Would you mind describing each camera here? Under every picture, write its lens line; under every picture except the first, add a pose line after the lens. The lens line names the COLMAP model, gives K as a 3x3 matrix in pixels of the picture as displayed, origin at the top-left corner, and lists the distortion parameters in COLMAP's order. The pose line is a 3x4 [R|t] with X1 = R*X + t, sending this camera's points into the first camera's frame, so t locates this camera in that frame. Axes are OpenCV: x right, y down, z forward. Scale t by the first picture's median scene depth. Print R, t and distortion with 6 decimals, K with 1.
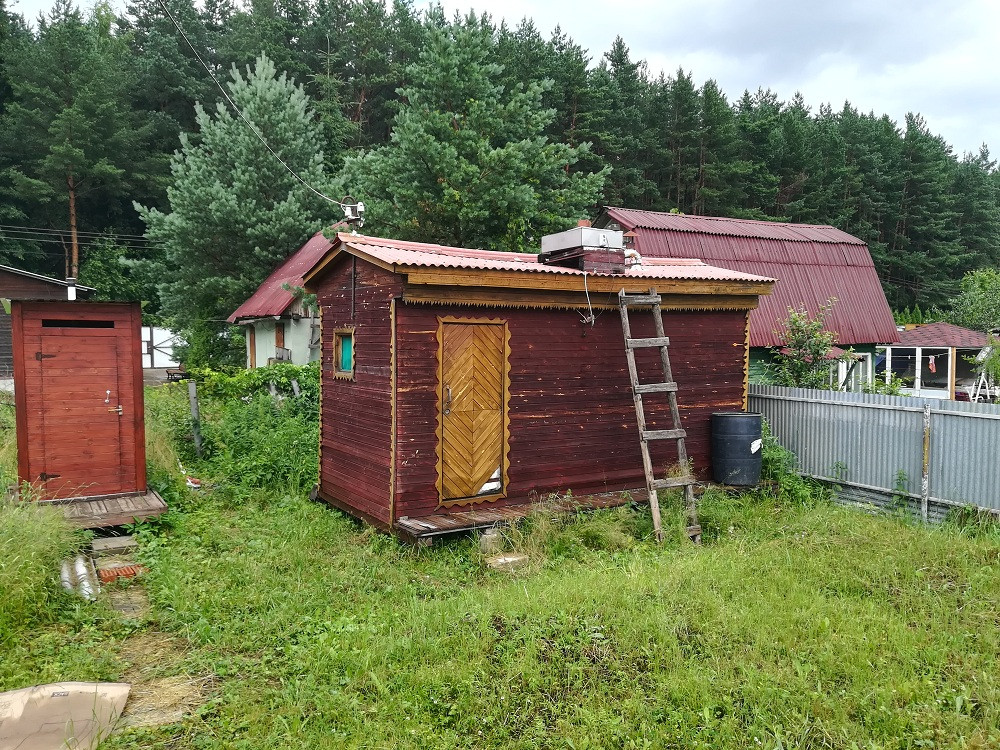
lens RADIAL K [[786.2, 0, 507.5], [0, 786.2, 373.5], [0, 0, 1]] dist [0.054896, -0.070966]
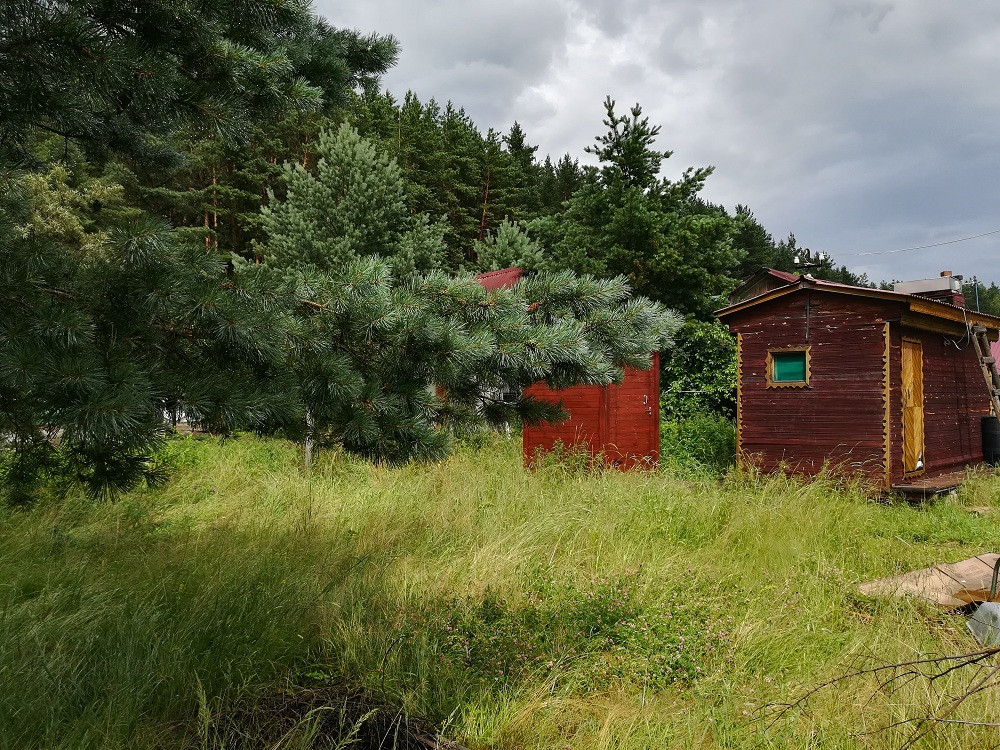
lens RADIAL K [[786.2, 0, 506.7], [0, 786.2, 376.0], [0, 0, 1]] dist [0.054896, -0.070966]
pose [[0.972307, -0.000528, 0.233706, -0.693619], [0.020333, 0.996397, -0.082340, 0.061586], [-0.232820, 0.084812, 0.968815, -0.108682]]
